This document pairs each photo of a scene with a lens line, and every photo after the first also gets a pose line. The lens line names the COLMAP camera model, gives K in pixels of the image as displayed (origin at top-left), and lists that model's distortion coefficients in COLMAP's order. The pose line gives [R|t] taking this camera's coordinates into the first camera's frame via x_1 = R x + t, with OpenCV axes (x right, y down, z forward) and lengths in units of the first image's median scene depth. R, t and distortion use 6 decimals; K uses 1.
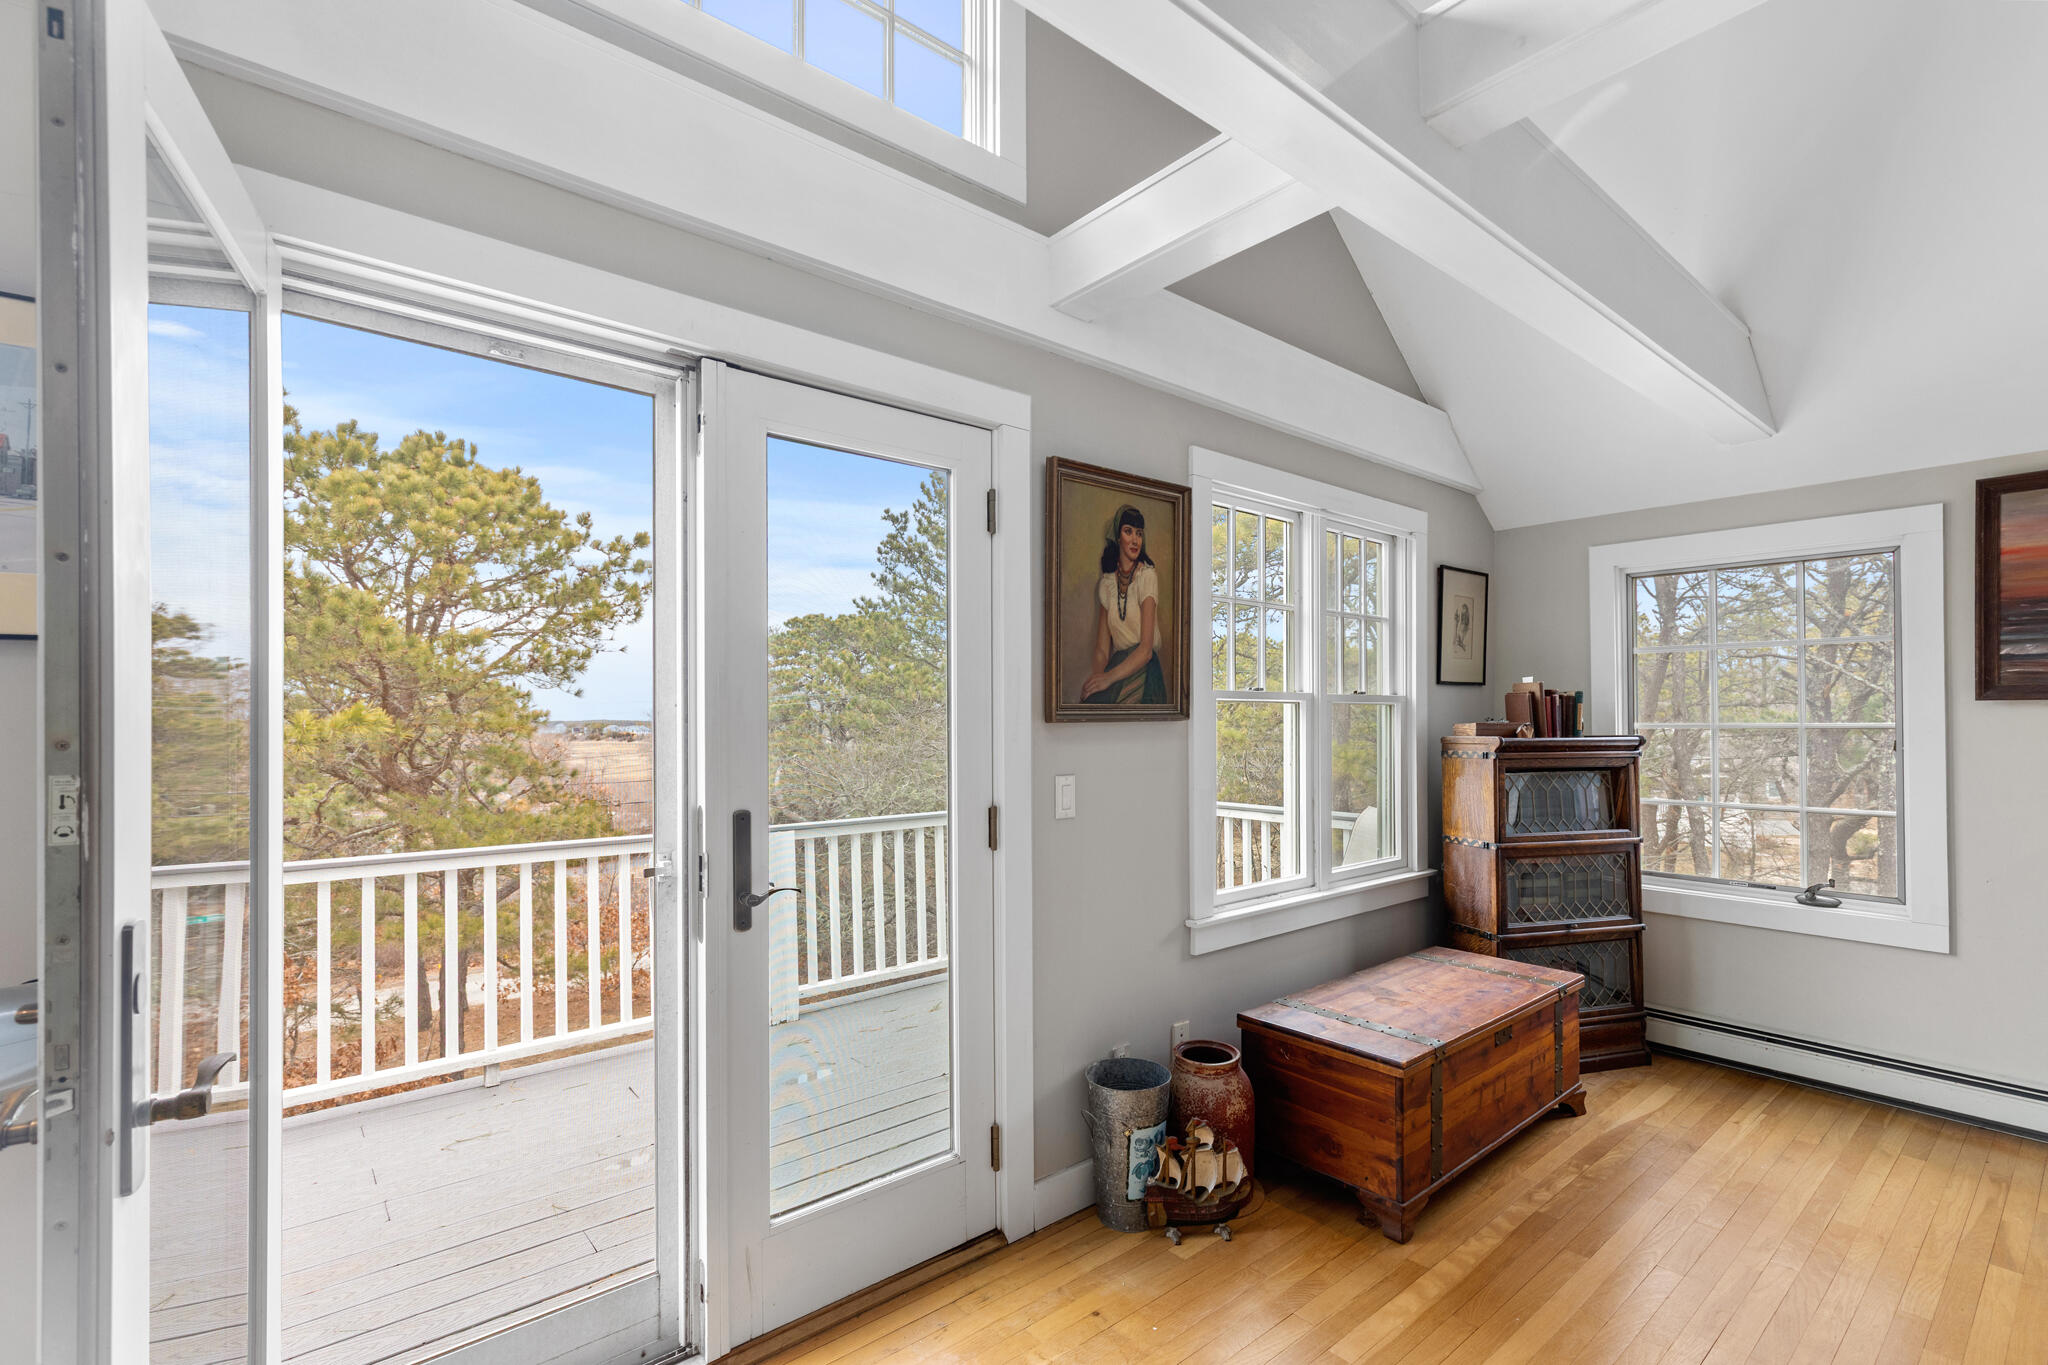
lens RADIAL K [[923.0, 0, 1048.7], [0, 923.0, 709.8], [0, 0, 1]] dist [0.008794, -0.001904]
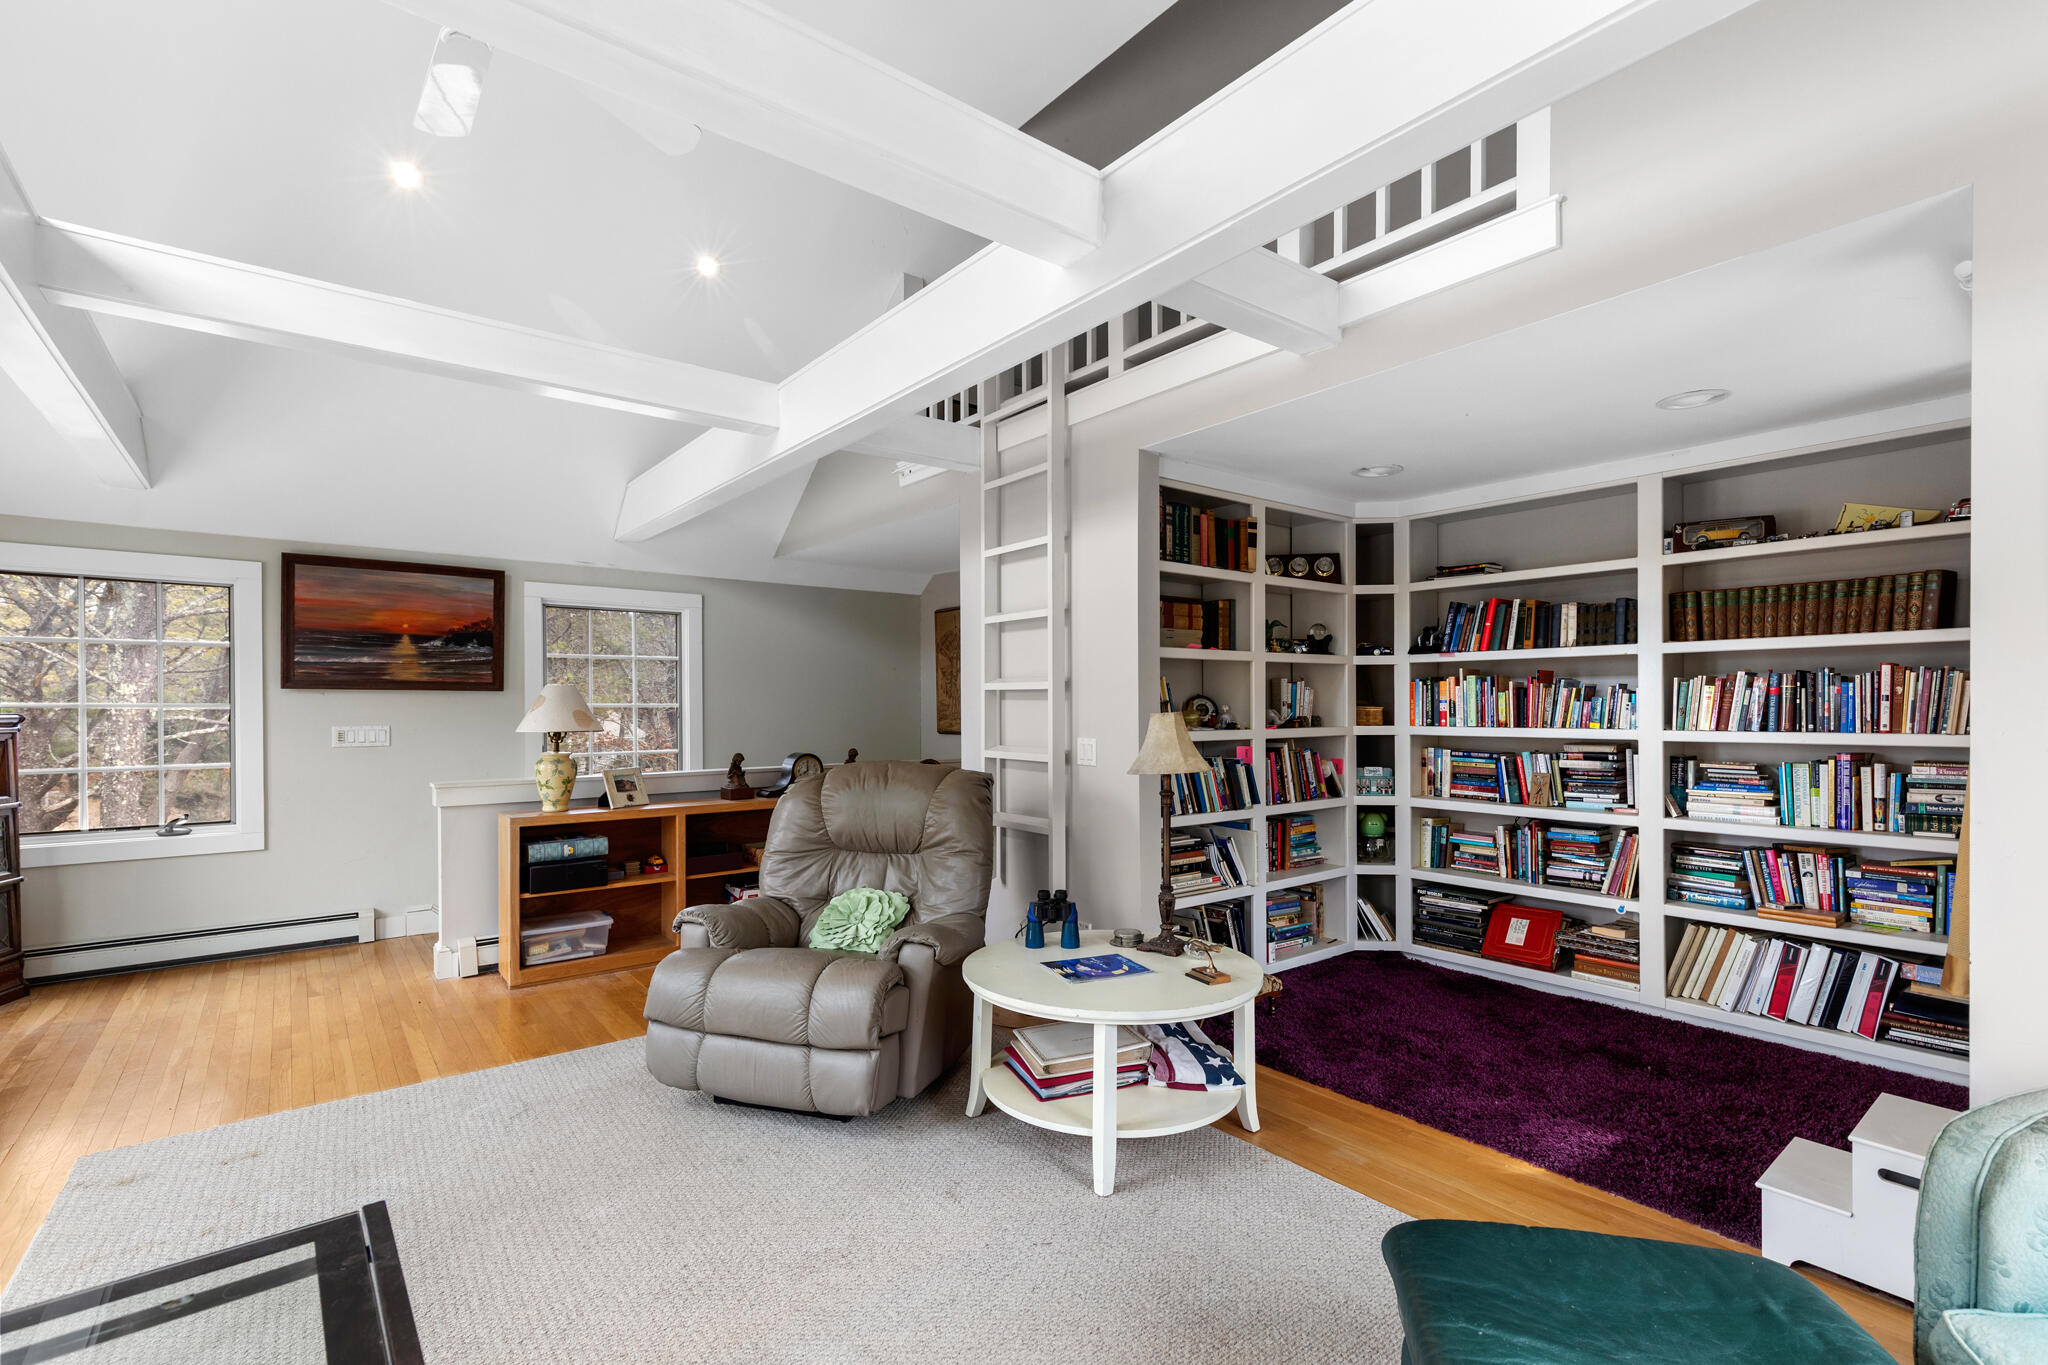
lens RADIAL K [[923.0, 0, 1028.0], [0, 923.0, 710.5], [0, 0, 1]] dist [0.008794, -0.001904]
pose [[0.033127, -0.002100, 0.999449, -0.510256], [-0.006046, 0.999979, 0.002301, 0.014060], [-0.999433, -0.006119, 0.033114, -0.313613]]
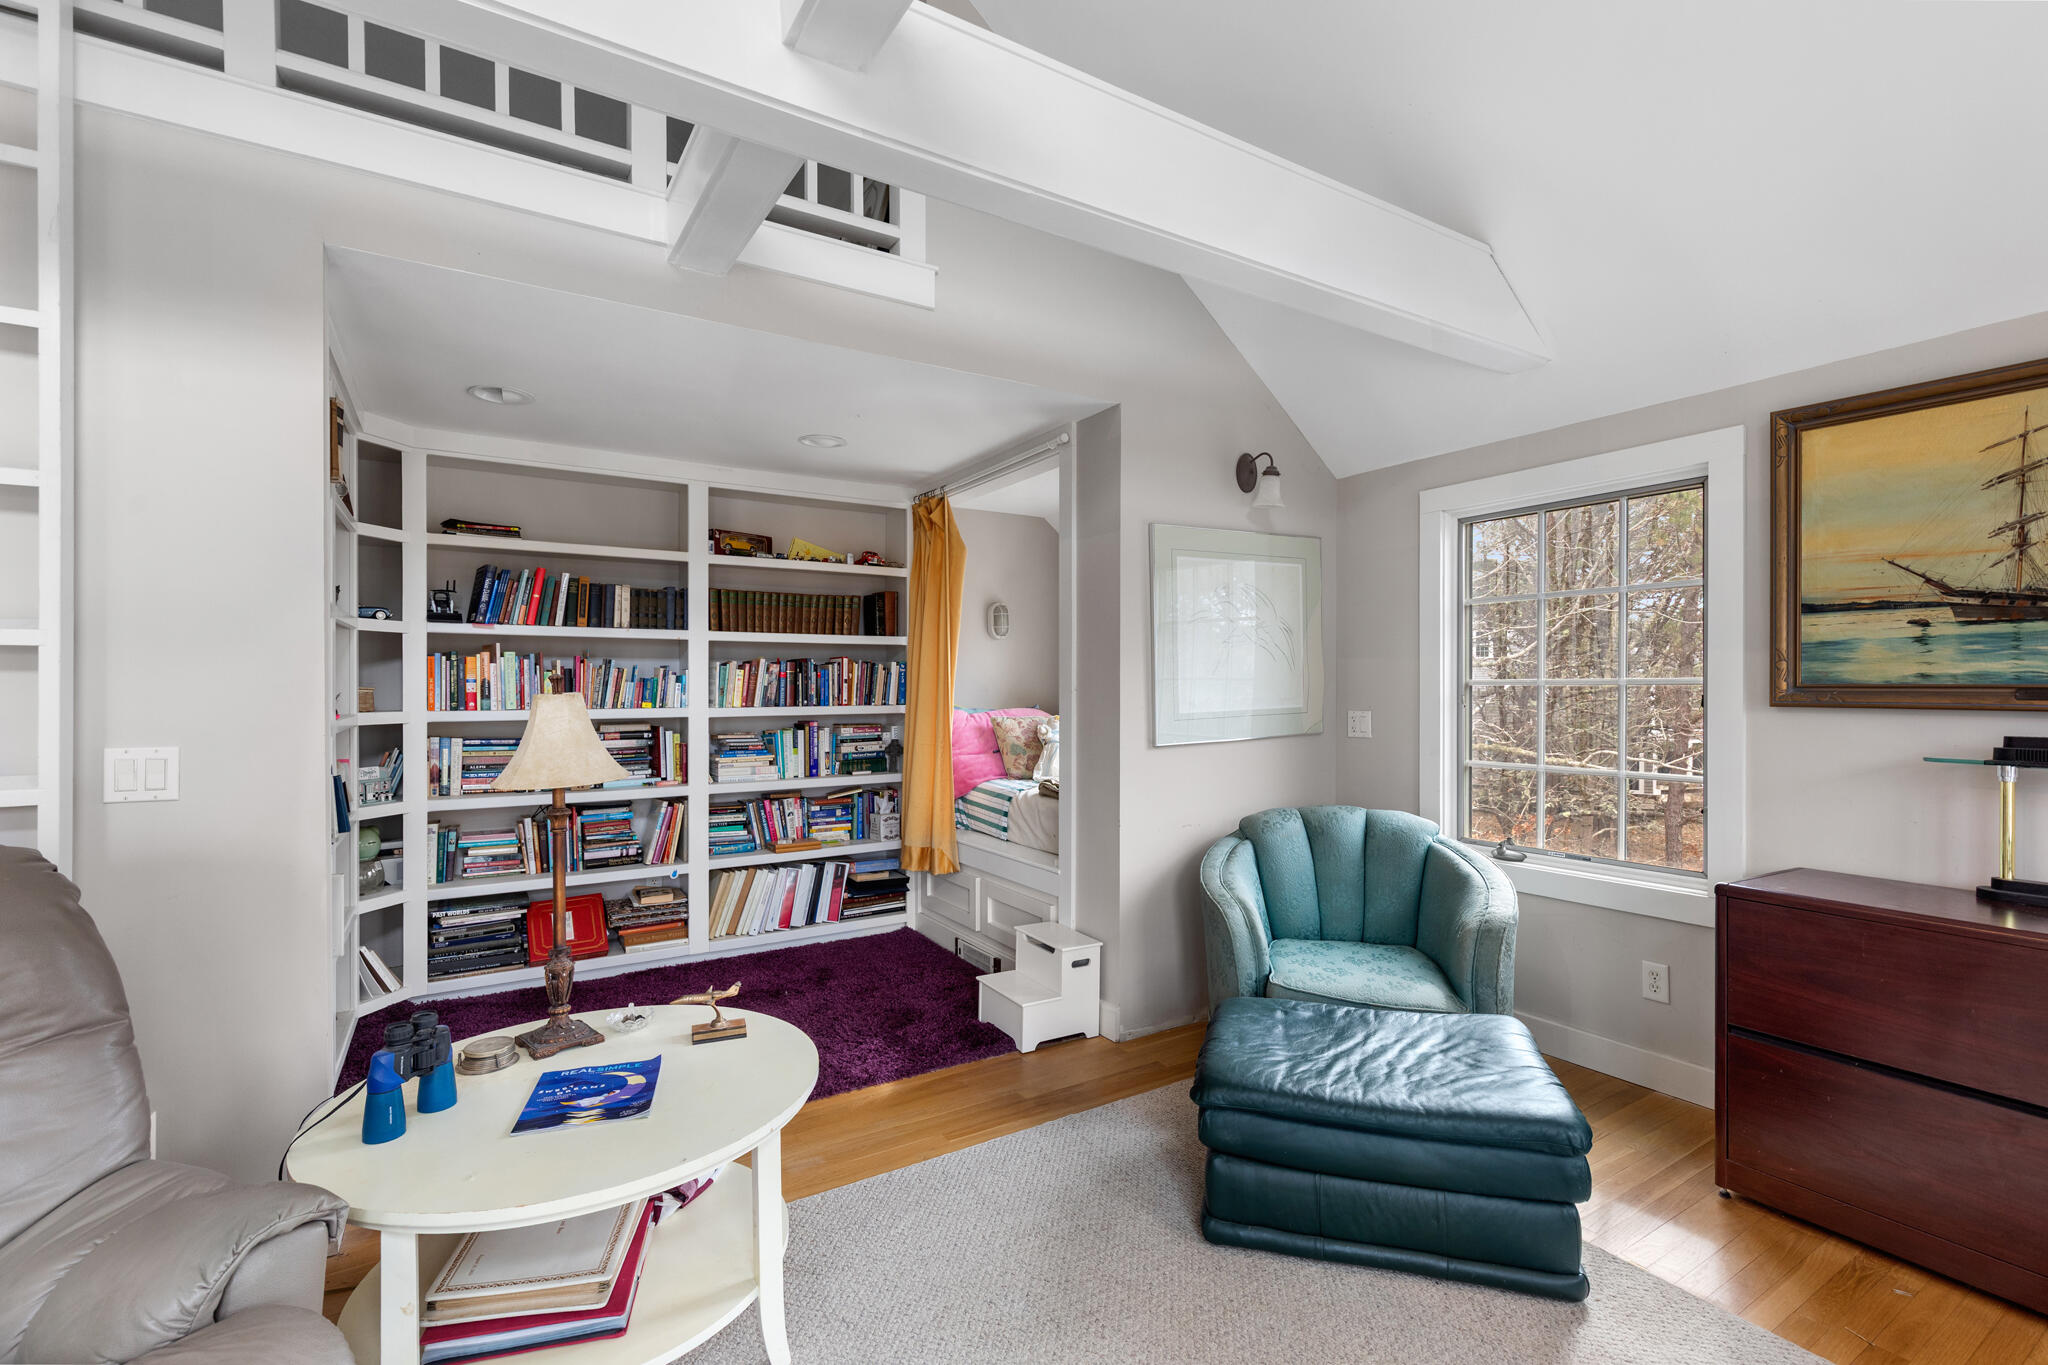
lens RADIAL K [[923.0, 0, 1035.6], [0, 923.0, 688.0], [0, 0, 1]] dist [0.008794, -0.001904]
pose [[-0.990184, 0.002587, 0.139746, 0.003339], [0.001526, 0.999969, -0.007697, 0.019107], [-0.139762, -0.007408, -0.990157, 0.149328]]
